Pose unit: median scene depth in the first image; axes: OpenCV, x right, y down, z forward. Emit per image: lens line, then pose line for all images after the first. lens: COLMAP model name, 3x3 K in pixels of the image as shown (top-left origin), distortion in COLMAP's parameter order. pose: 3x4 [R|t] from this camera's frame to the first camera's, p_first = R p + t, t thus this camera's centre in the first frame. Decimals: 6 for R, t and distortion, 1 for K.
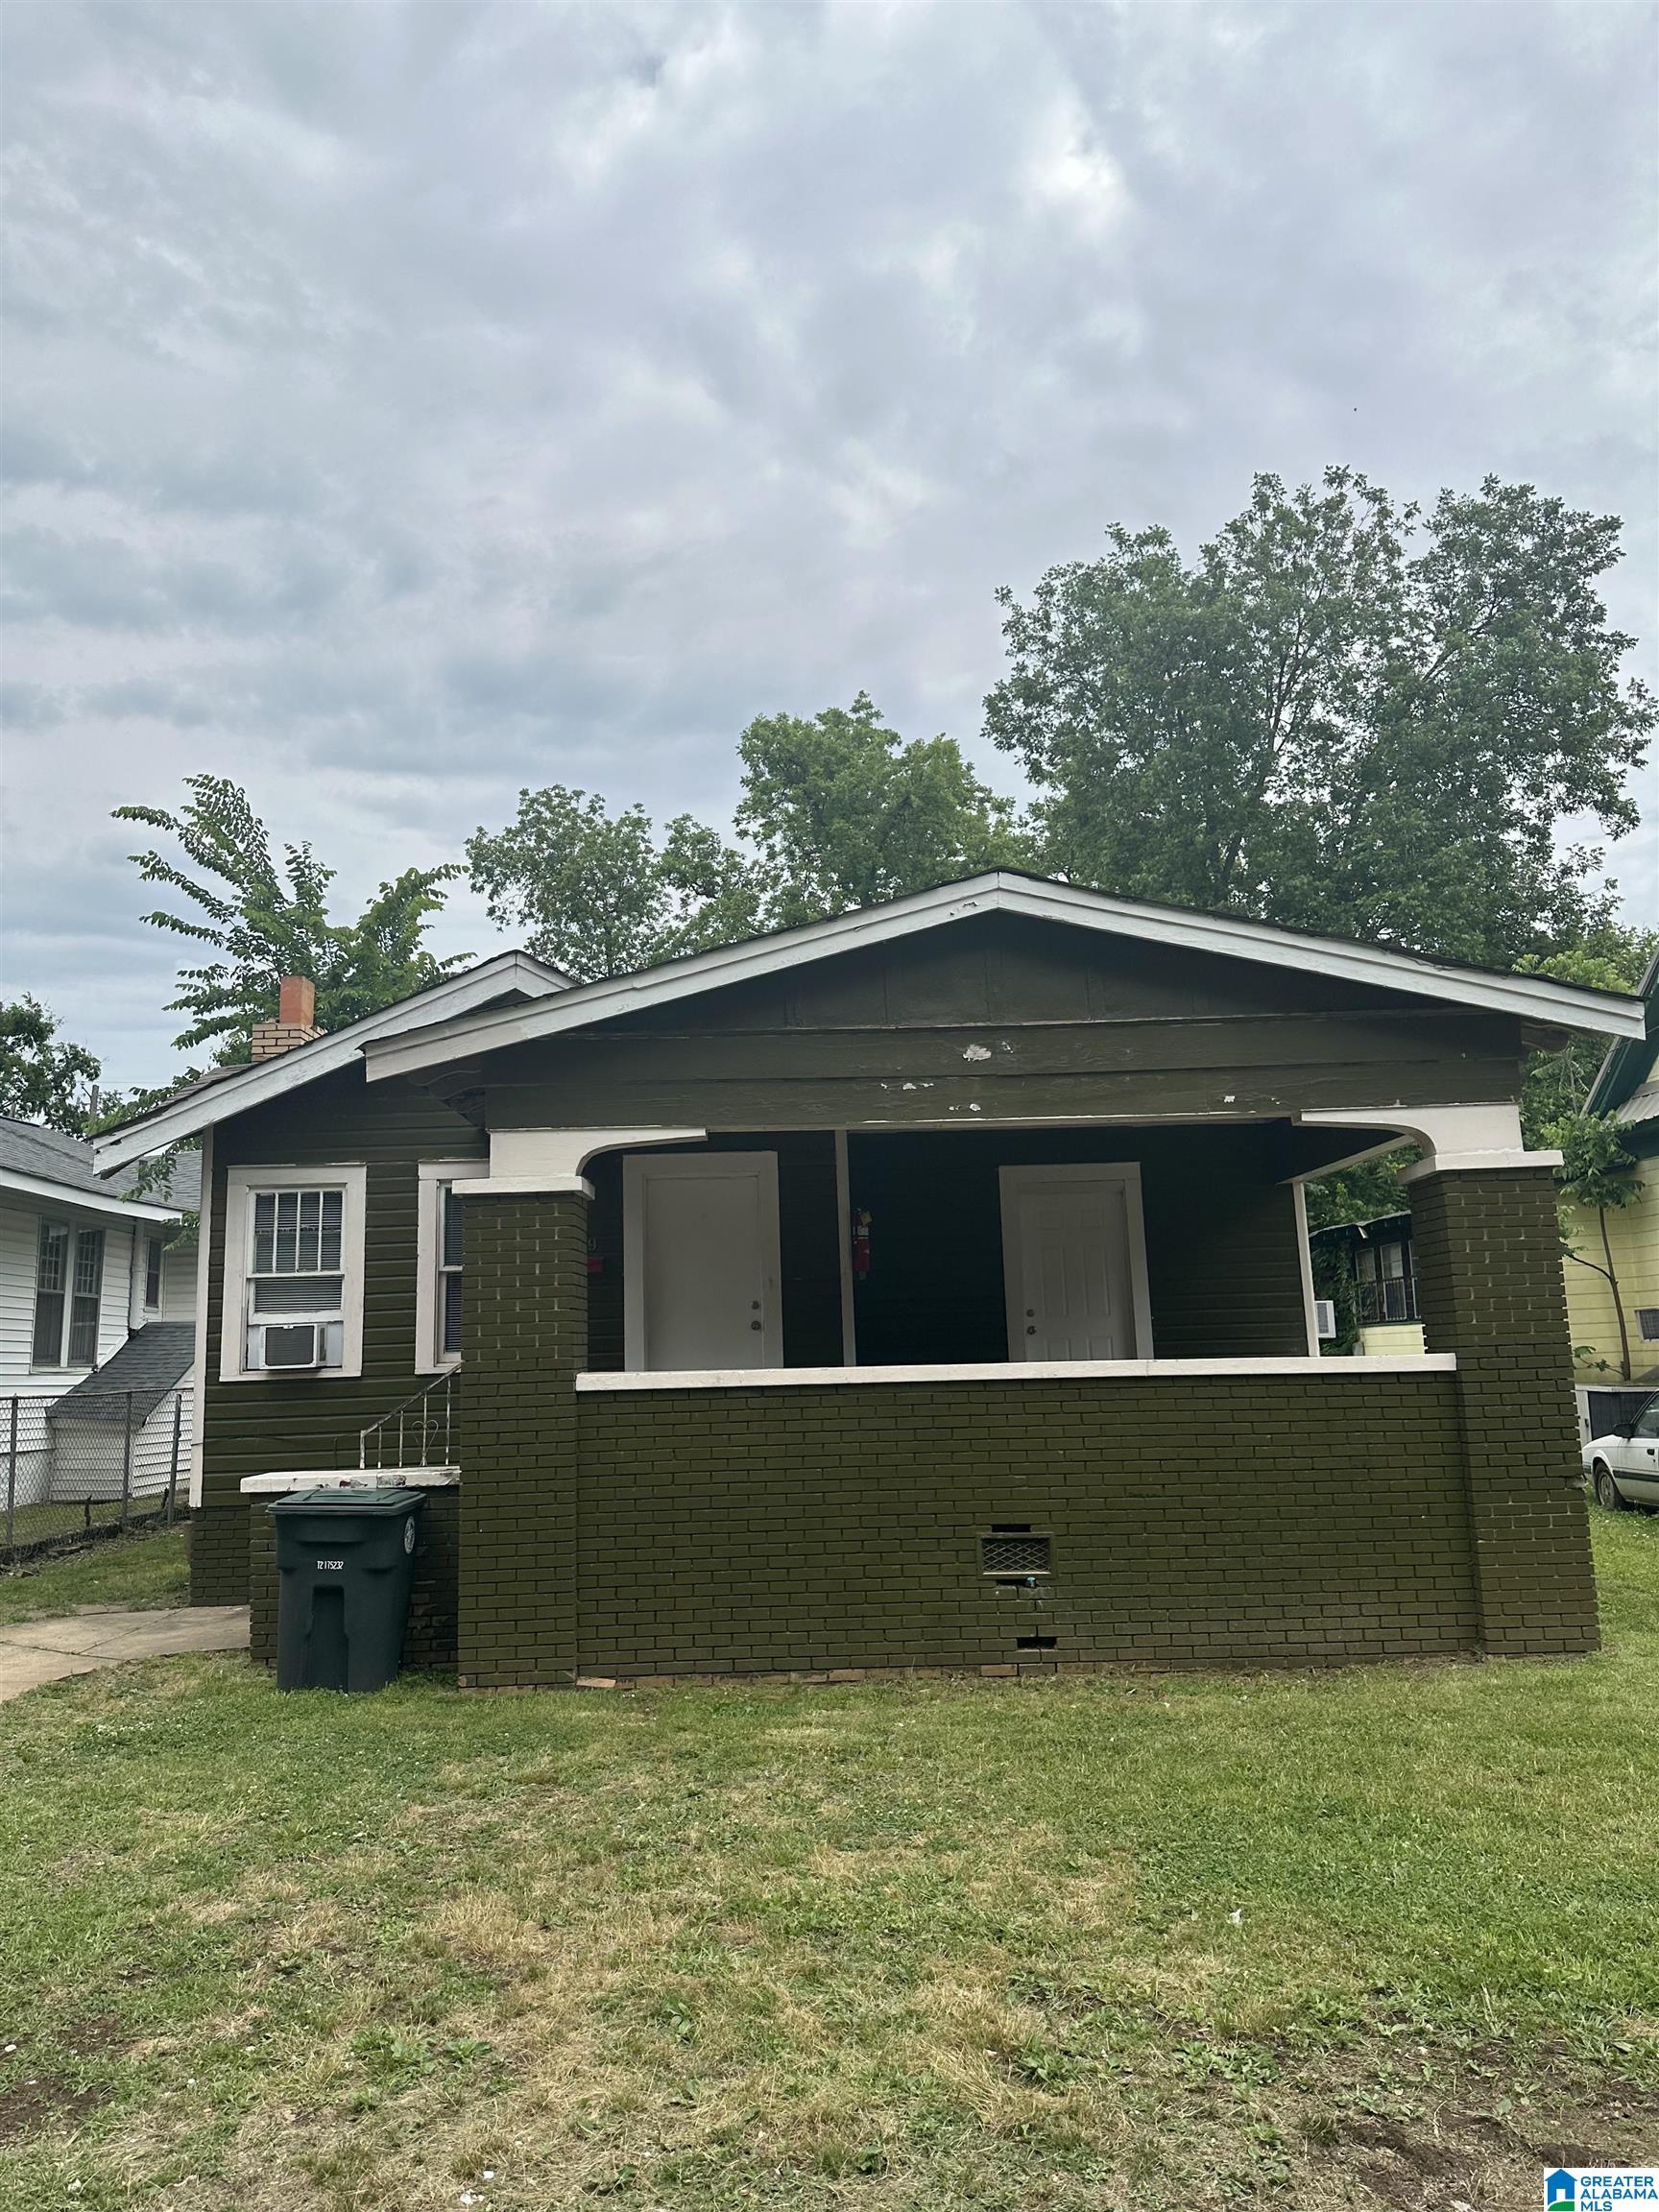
lens RADIAL K [[1577.9, 0, 811.0], [0, 1577.9, 1127.7], [0, 0, 1]] dist [0.061802, -0.039284]
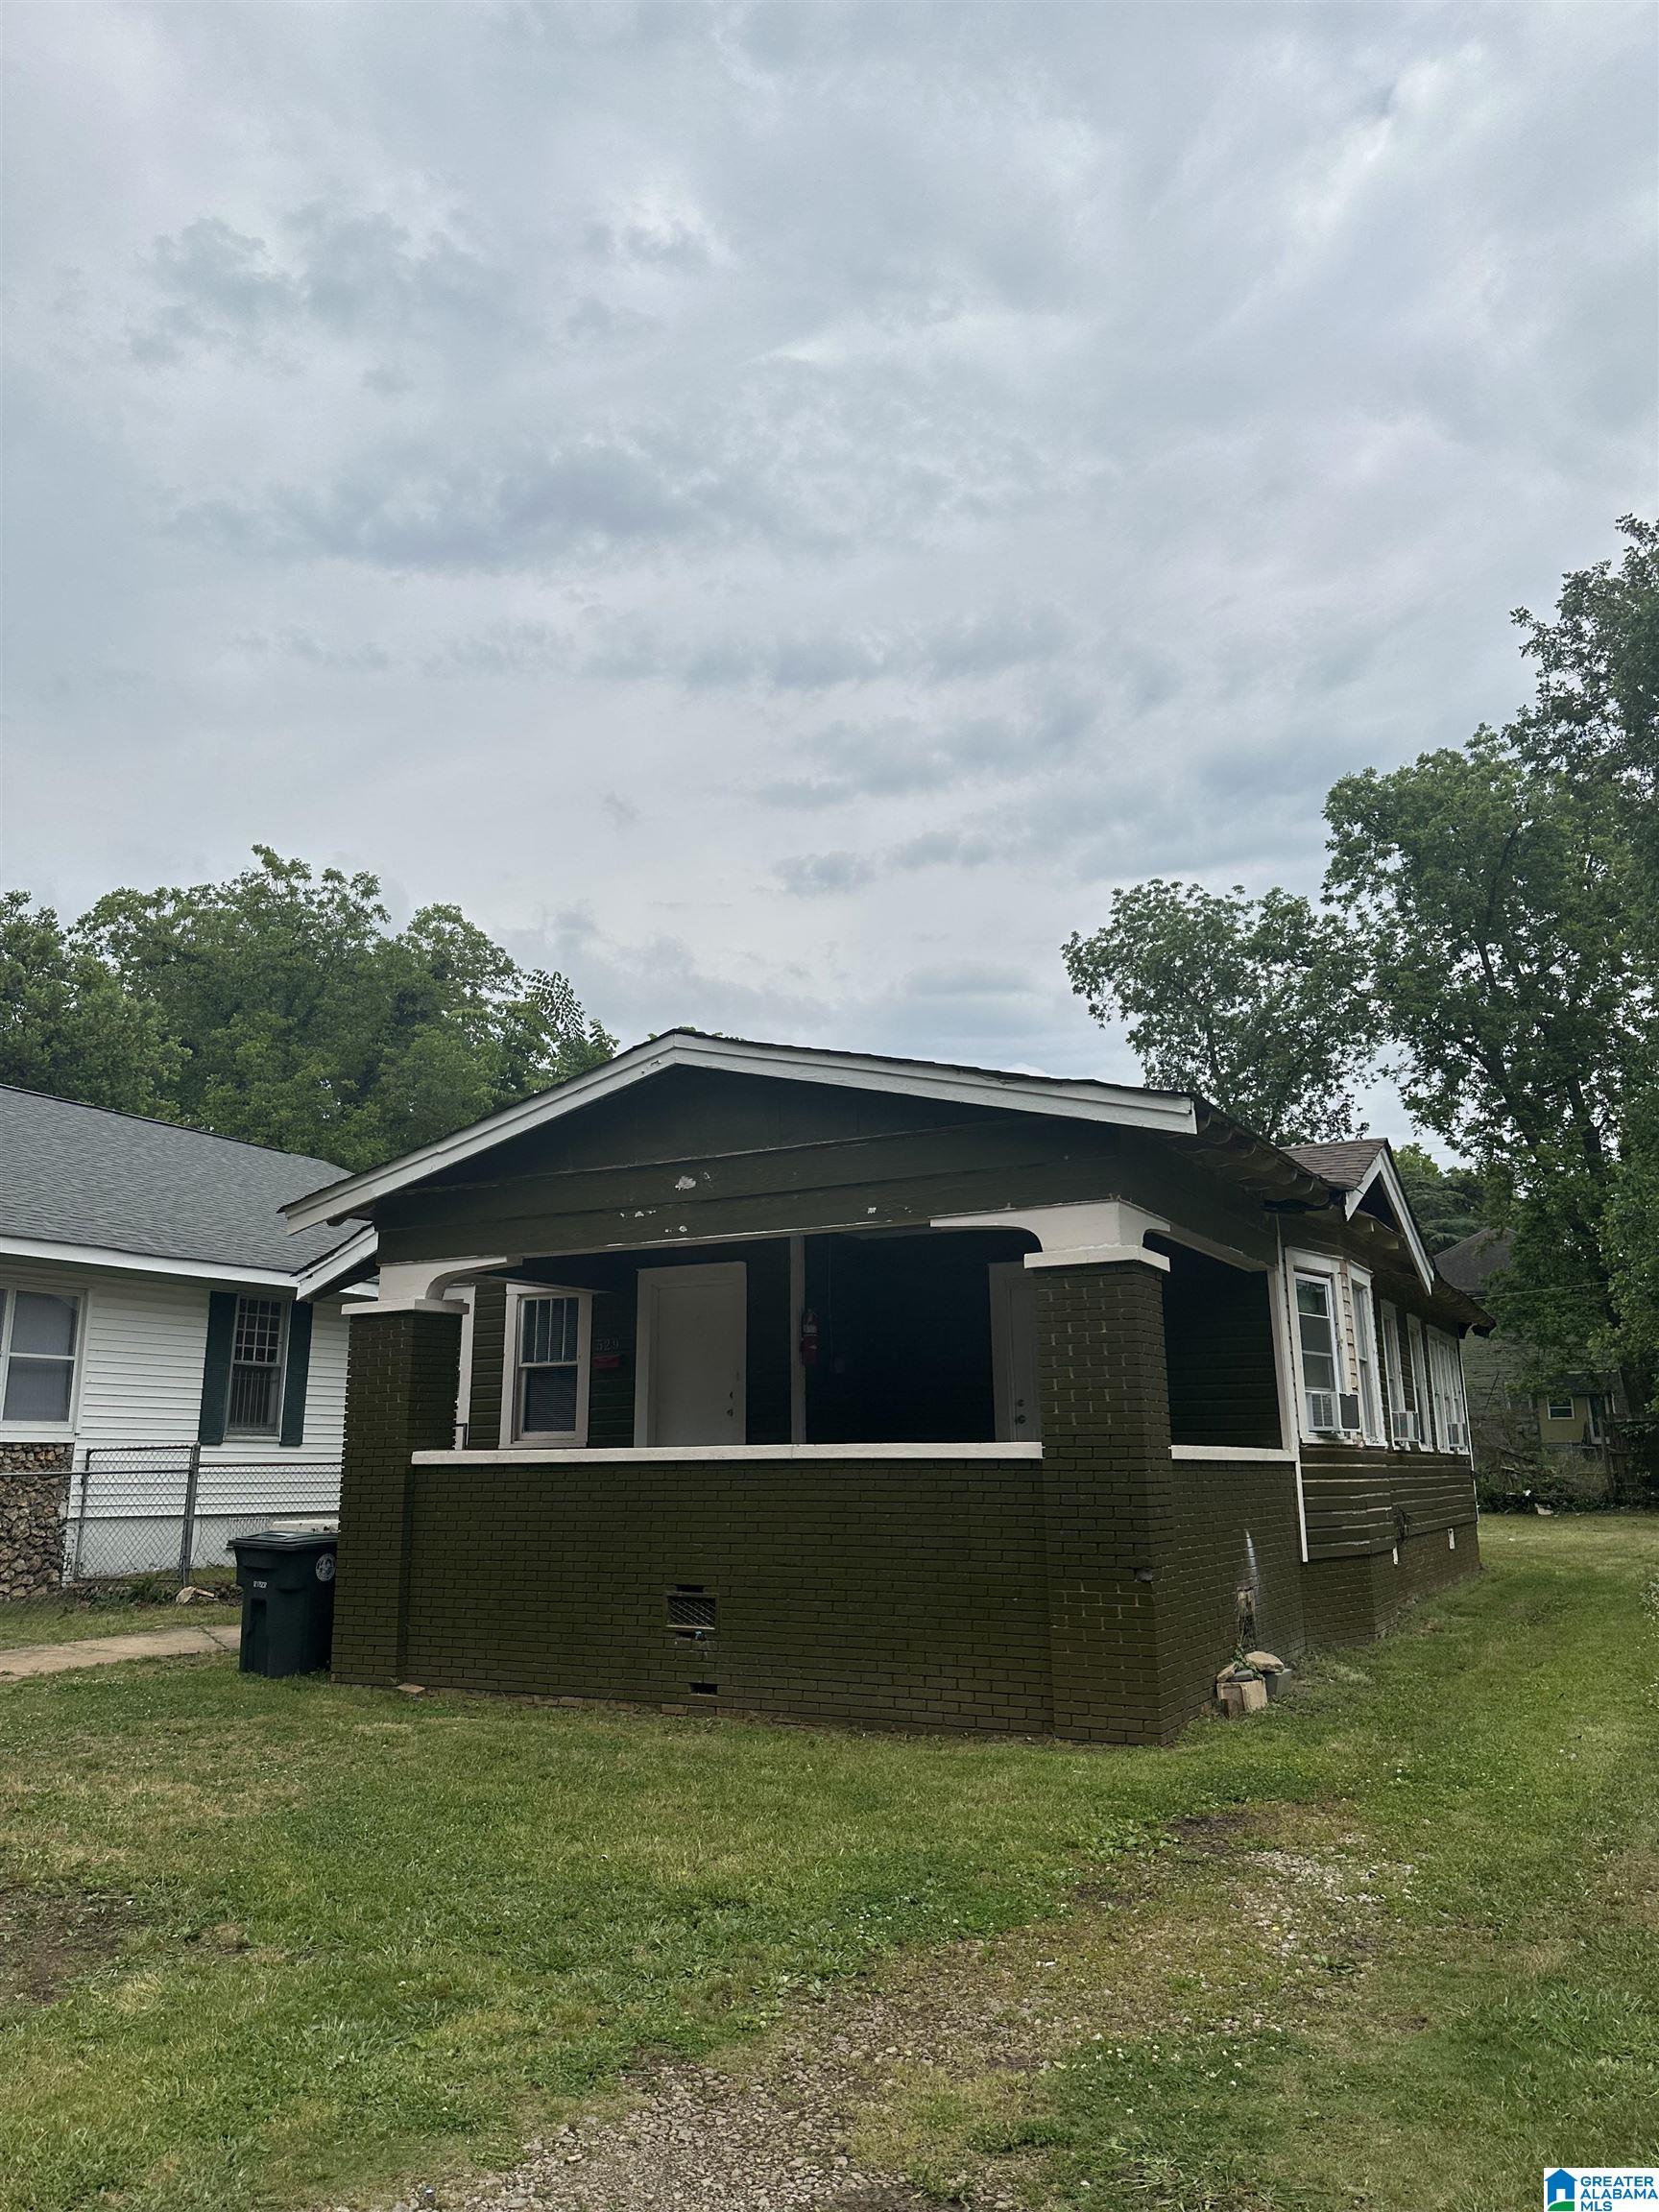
lens RADIAL K [[1577.9, 0, 824.9], [0, 1577.9, 1096.6], [0, 0, 1]] dist [0.061802, -0.039284]
pose [[0.864062, -0.092157, -0.494877, 0.631056], [0.058313, 0.994805, -0.083440, -0.005152], [0.499996, 0.043240, 0.864948, 0.009885]]
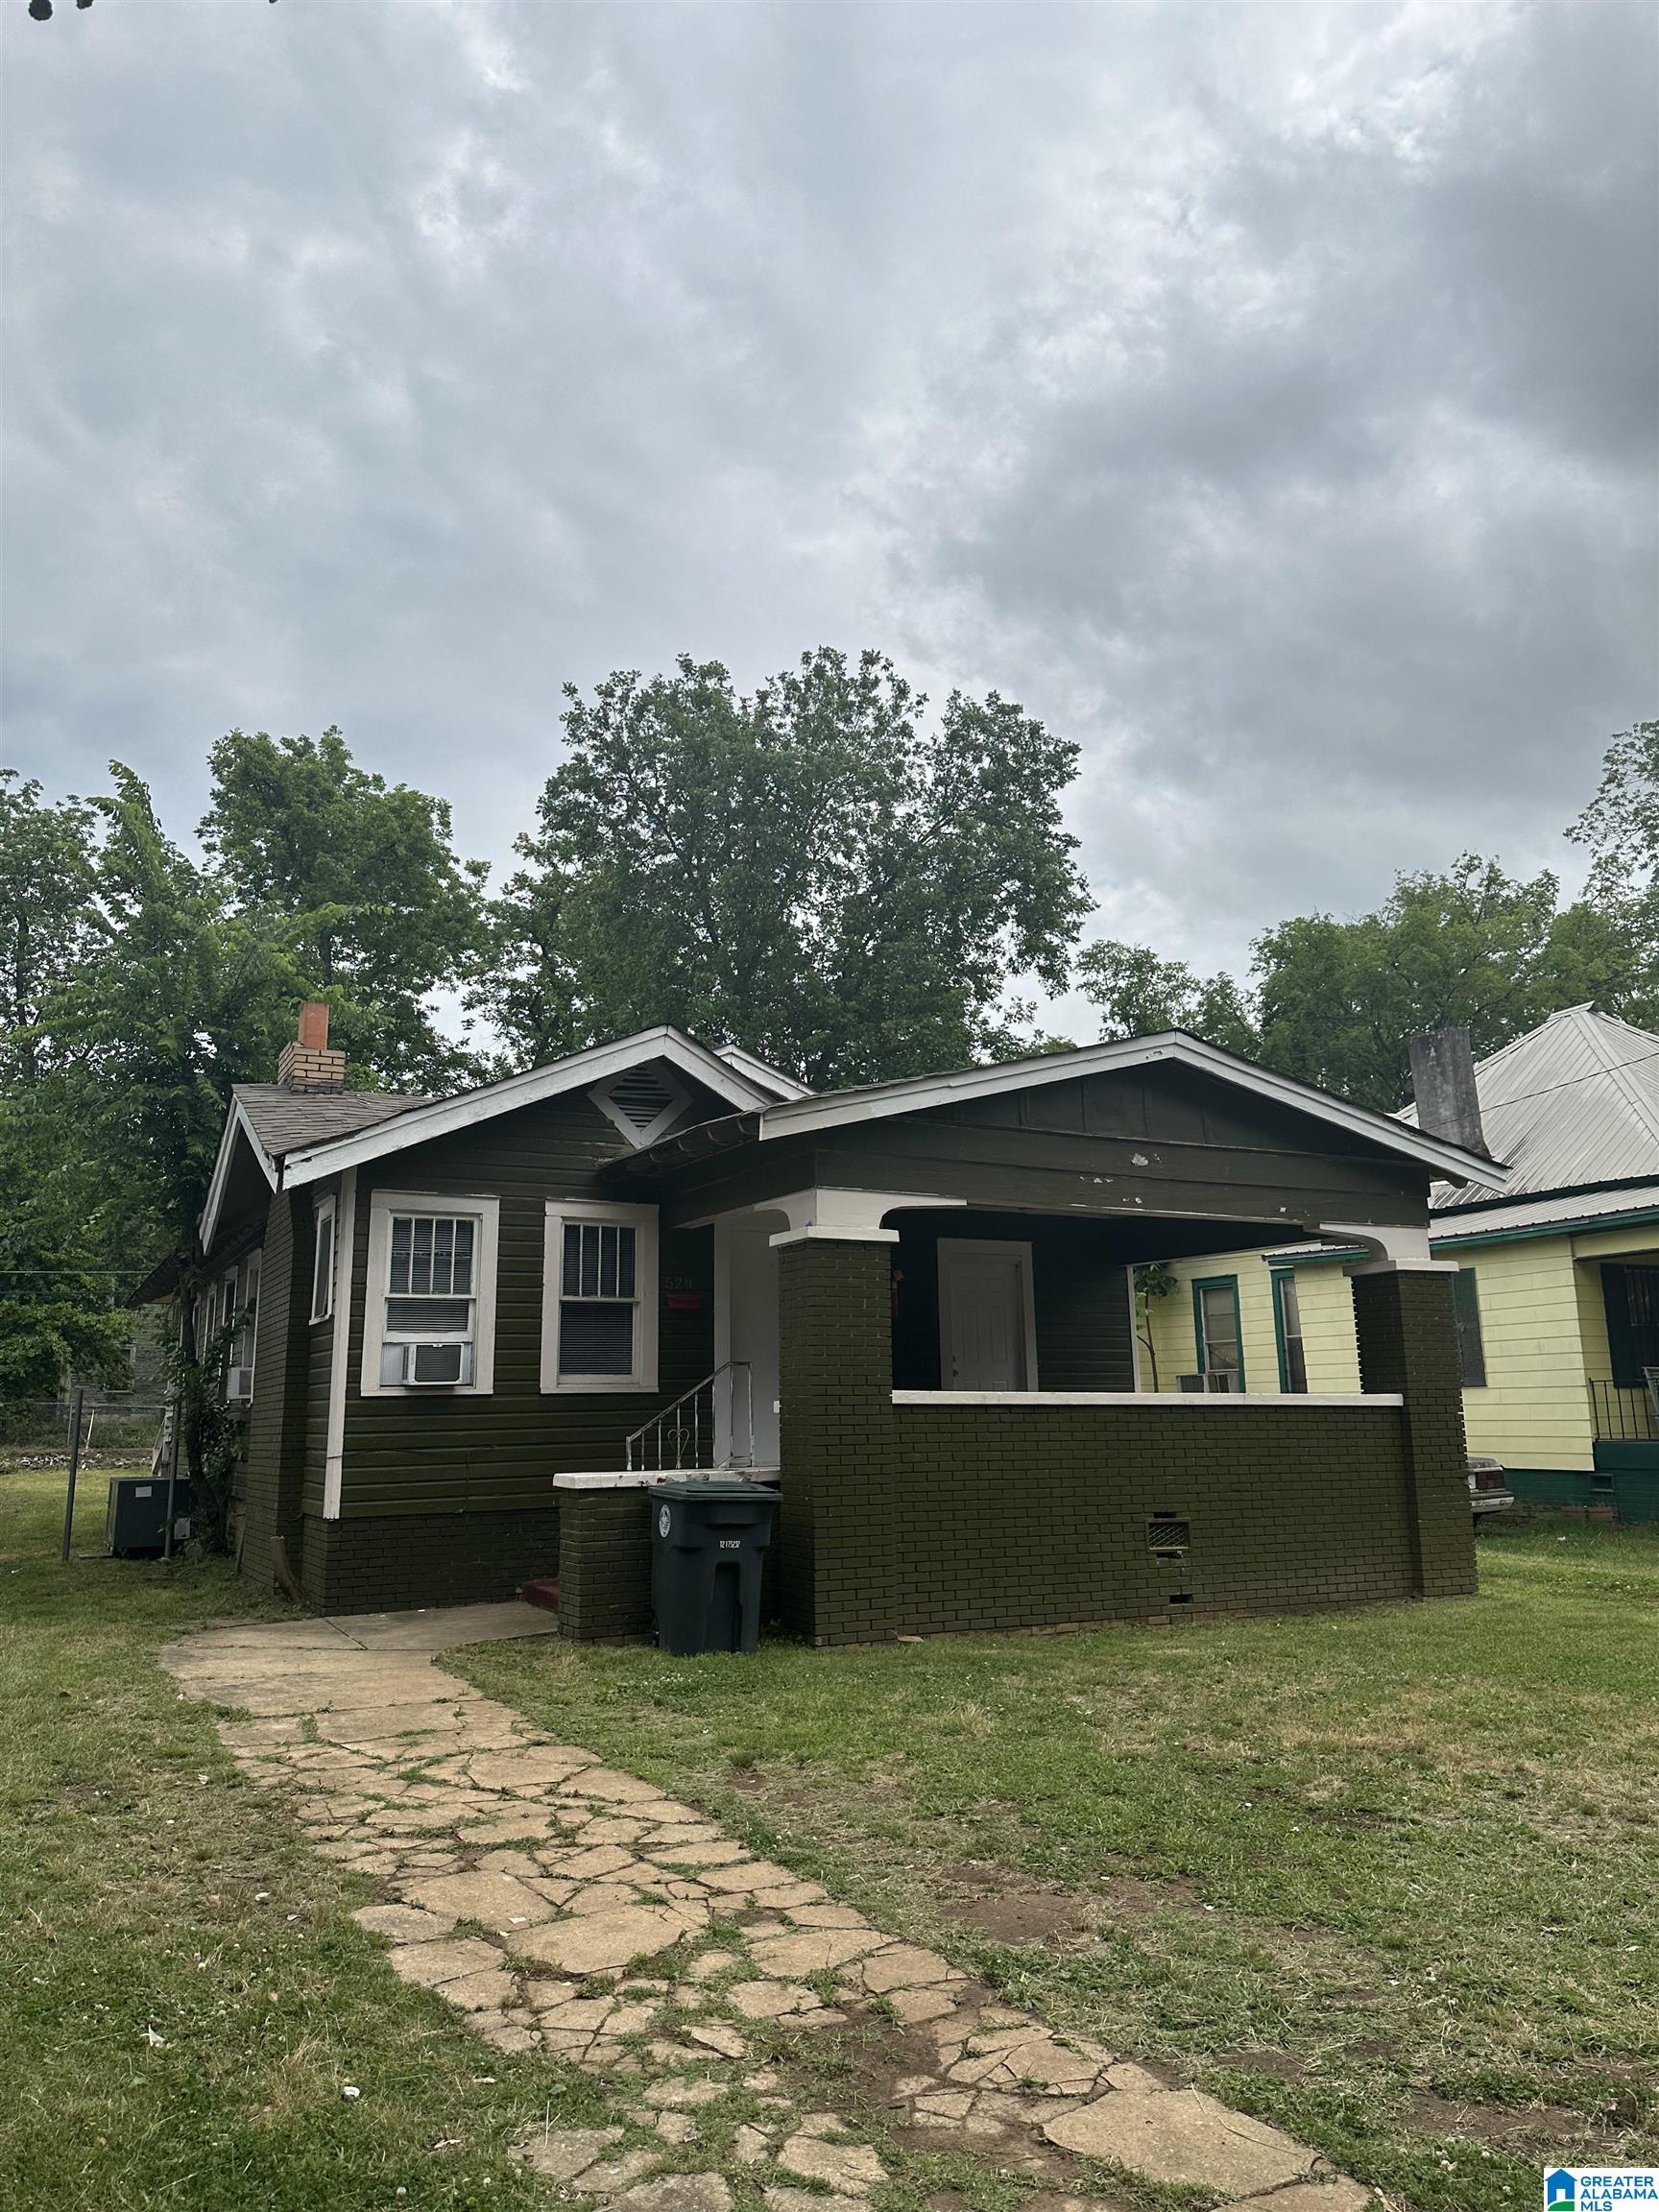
lens RADIAL K [[1577.9, 0, 818.2], [0, 1577.9, 1114.6], [0, 0, 1]] dist [0.061802, -0.039284]
pose [[0.894769, 0.103262, 0.434426, -0.579034], [-0.082792, 0.994390, -0.065840, 0.020167], [-0.438787, 0.022945, 0.898298, -0.072955]]
